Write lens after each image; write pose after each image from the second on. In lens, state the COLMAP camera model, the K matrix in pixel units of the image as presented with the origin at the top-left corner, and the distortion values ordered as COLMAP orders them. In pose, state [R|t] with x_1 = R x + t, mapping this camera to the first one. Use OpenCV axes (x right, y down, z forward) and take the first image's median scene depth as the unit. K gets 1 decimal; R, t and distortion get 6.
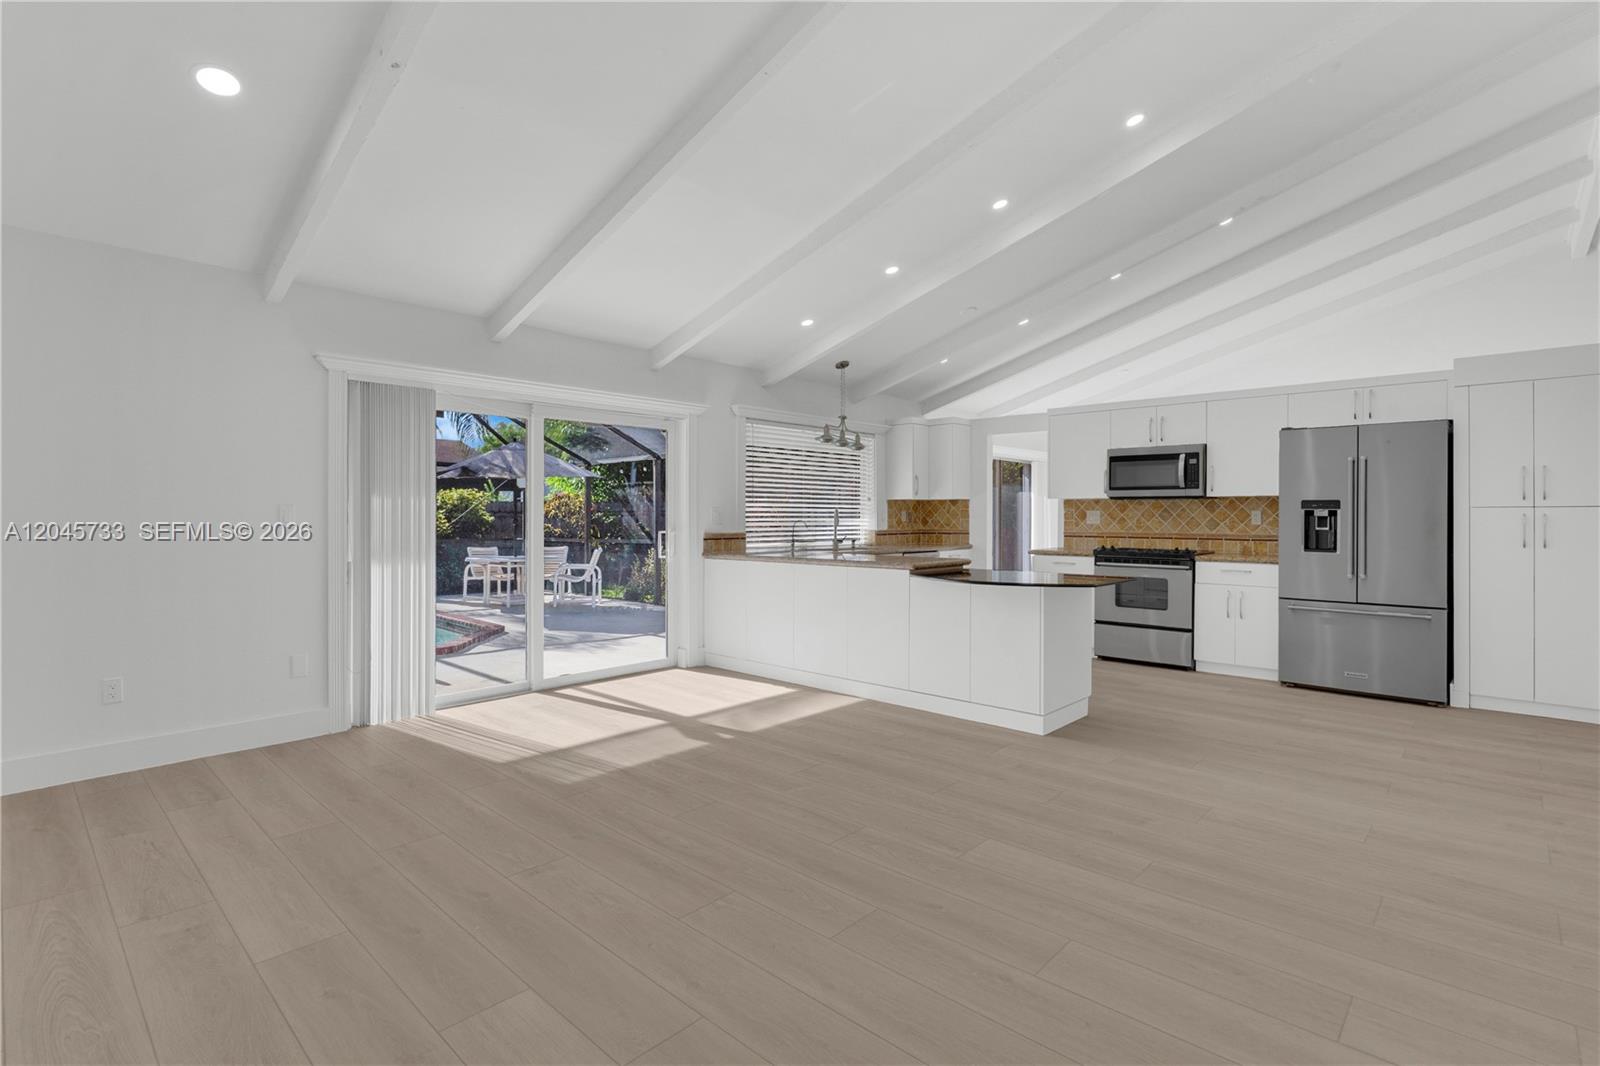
lens RADIAL K [[769.3, 0, 769.6], [0, 769.3, 513.0], [0, 0, 1]] dist [0.002928, 0.000917]
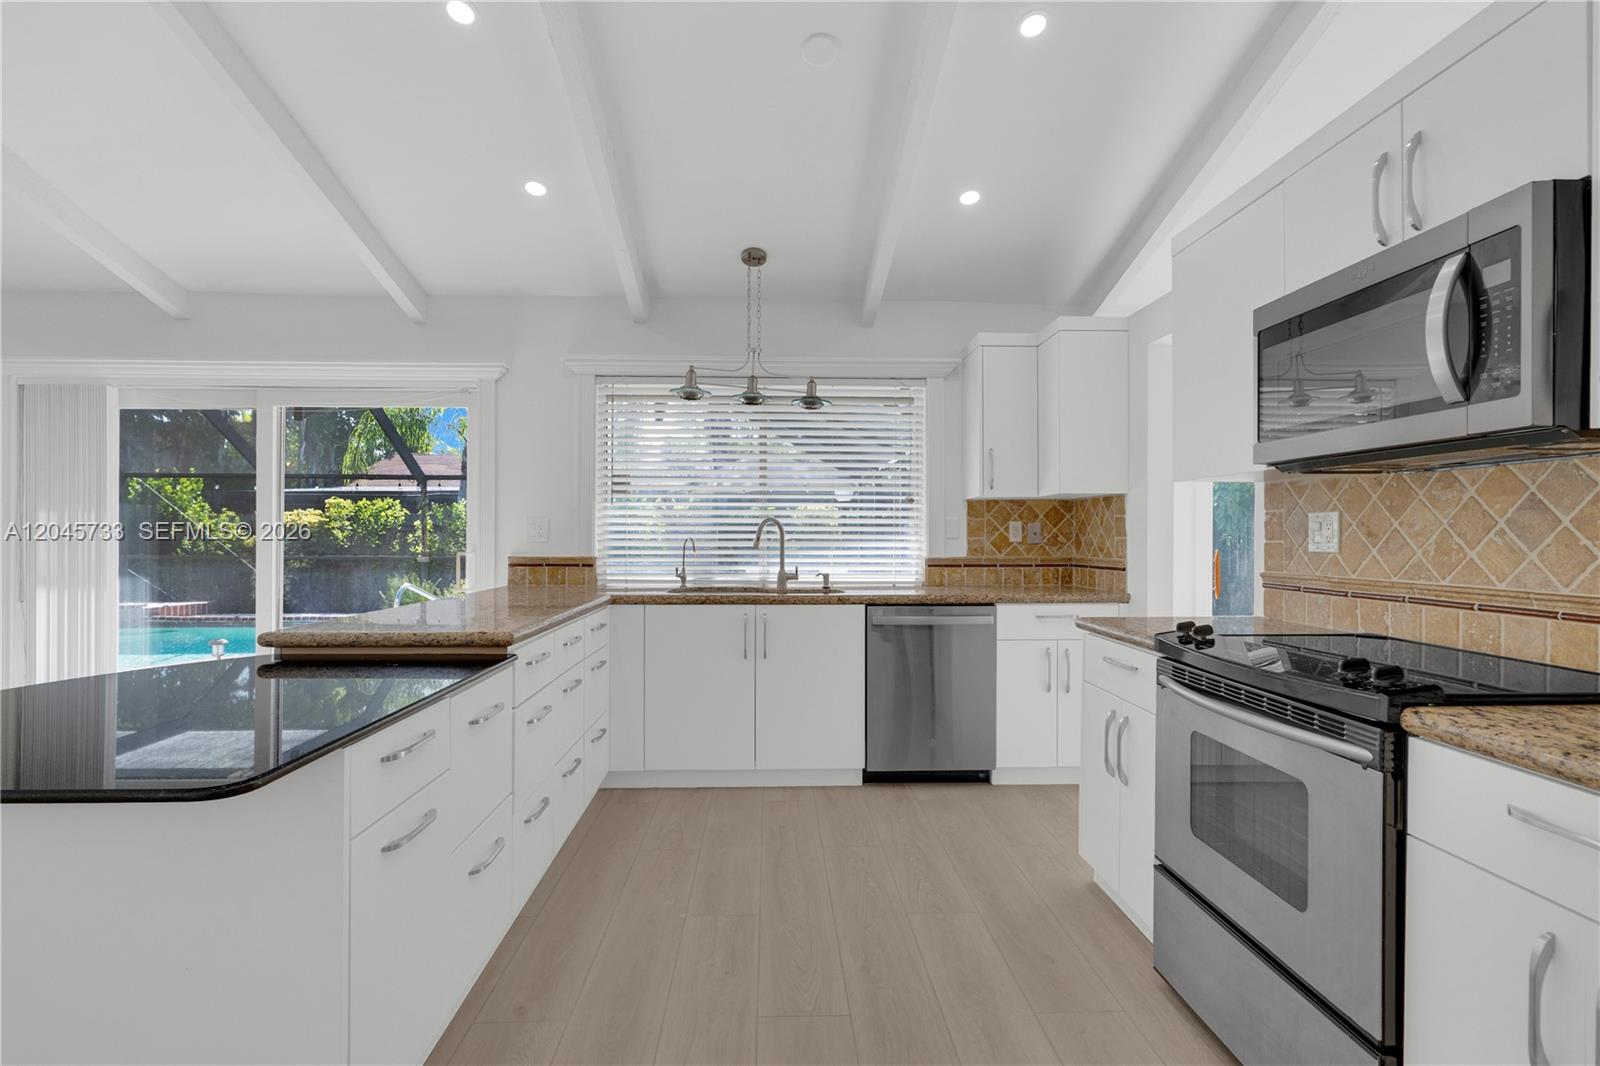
lens RADIAL K [[768.8, 0, 800.0], [0, 768.8, 533.0], [0, 0, 1]] dist [-0.000946, 0.000167]
pose [[0.707526, -0.001354, -0.706686, 0.556788], [0.002338, 0.999997, 0.000426, 0.005961], [0.706684, -0.001953, 0.707527, 0.694641]]
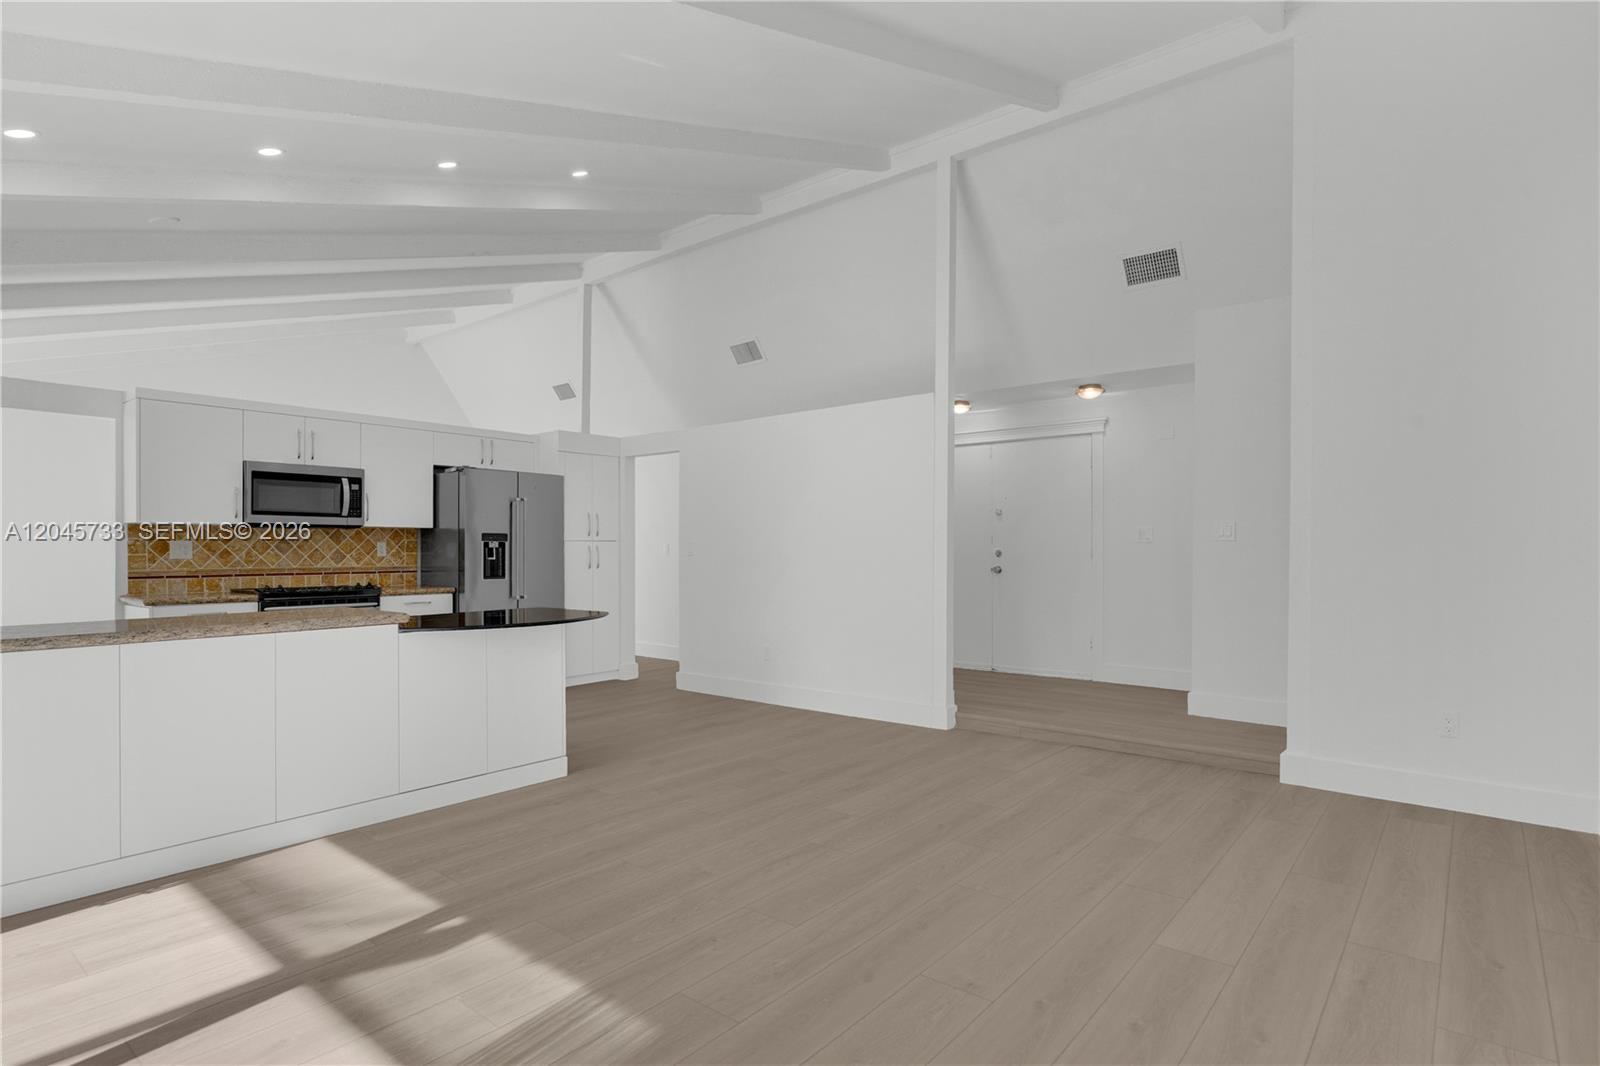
lens RADIAL K [[839.1, 0, 858.3], [0, 839.1, 548.6], [0, 0, 1]] dist [0.003825, 0.002032]
pose [[-0.133878, -0.002283, 0.990995, -0.504396], [-0.001292, 0.999997, 0.002129, 0.002223], [-0.990997, -0.000995, -0.133881, 0.537299]]
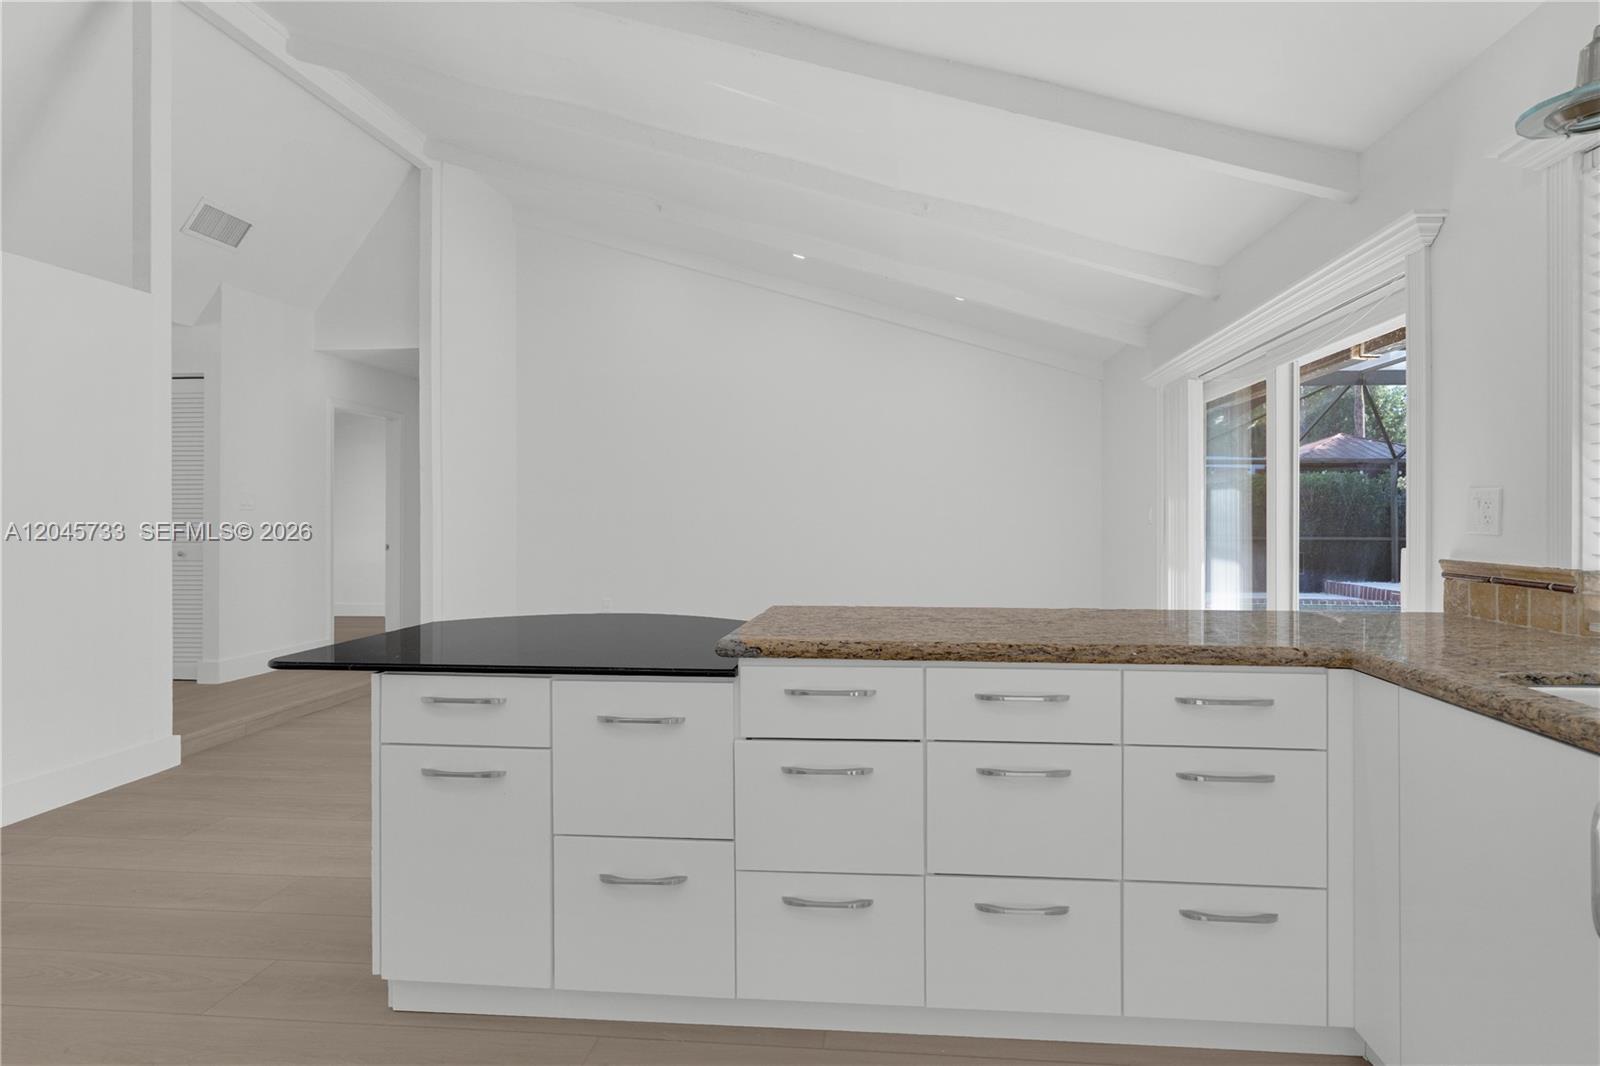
lens RADIAL K [[763.6, 0, 843.3], [0, 763.6, 518.9], [0, 0, 1]] dist [-0.007691, 0.000602]
pose [[-0.774415, 0.000296, -0.632678, 0.360712], [0.001359, 0.999998, -0.001196, 0.006603], [0.632677, -0.001786, -0.774414, 1.082028]]
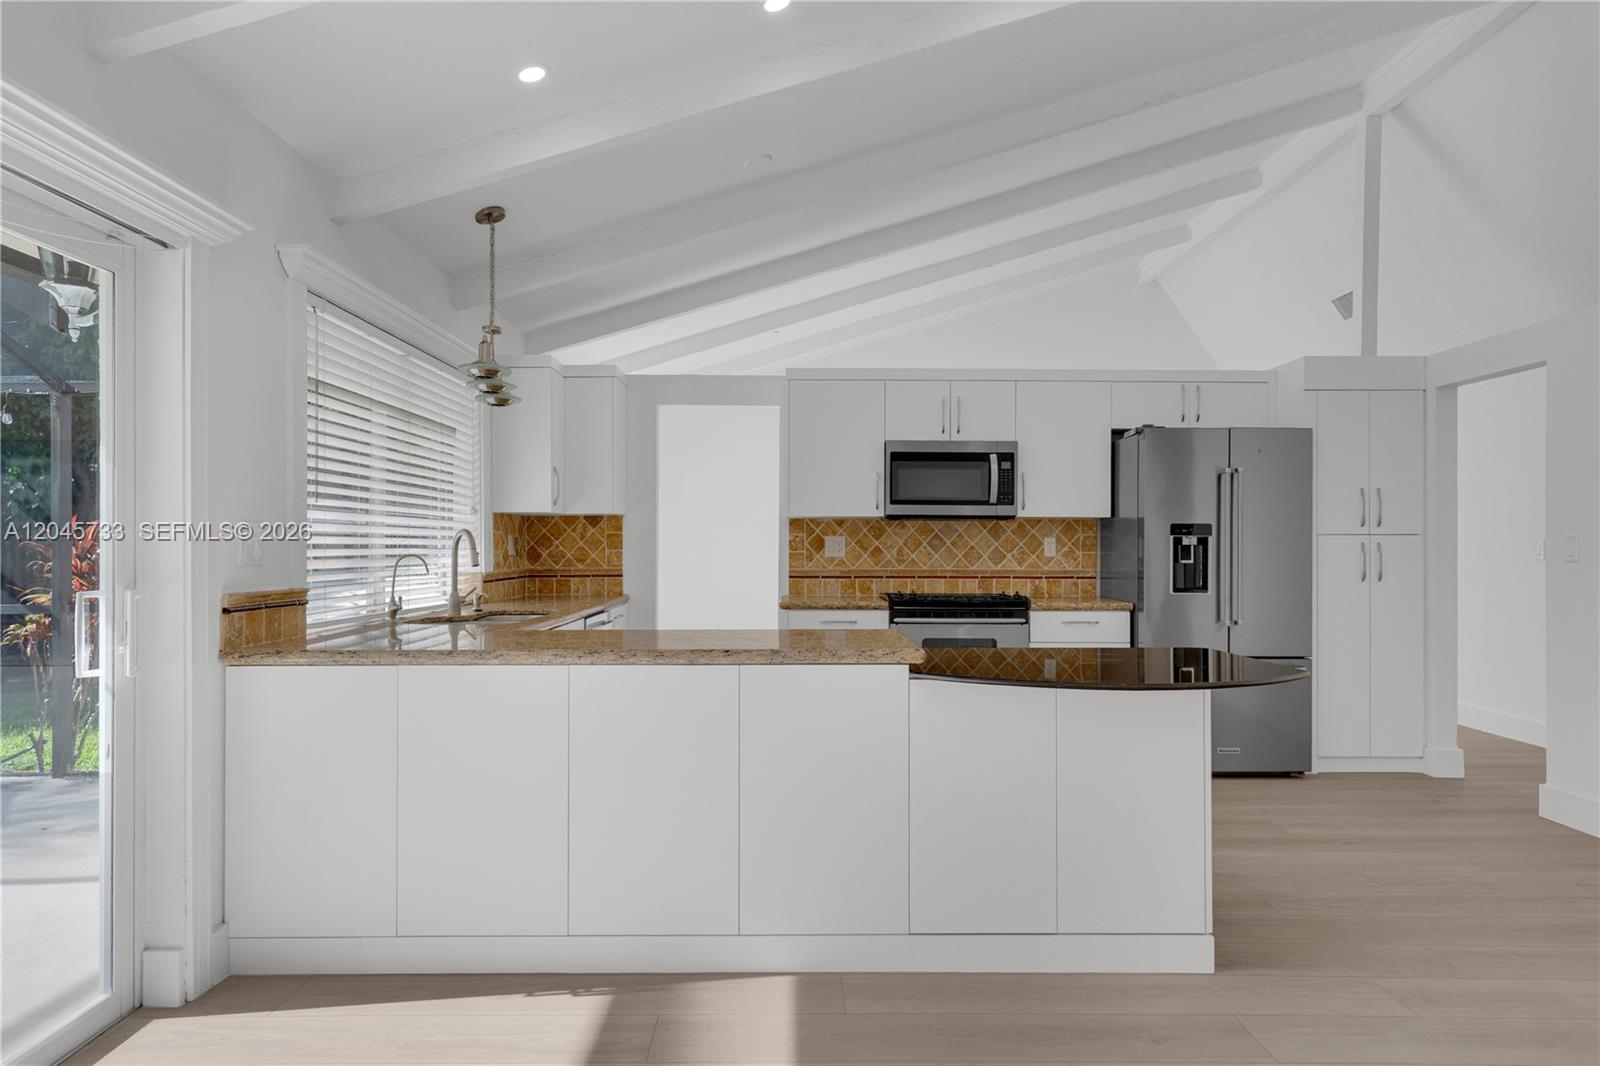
lens RADIAL K [[987.4, 0, 772.3], [0, 987.4, 543.0], [0, 0, 1]] dist [0.004749, 0.001591]
pose [[0.714825, 0.001656, 0.699302, -0.217304], [-0.002868, 0.999996, 0.000563, 0.002451], [-0.699298, -0.002408, 0.714826, 0.505587]]
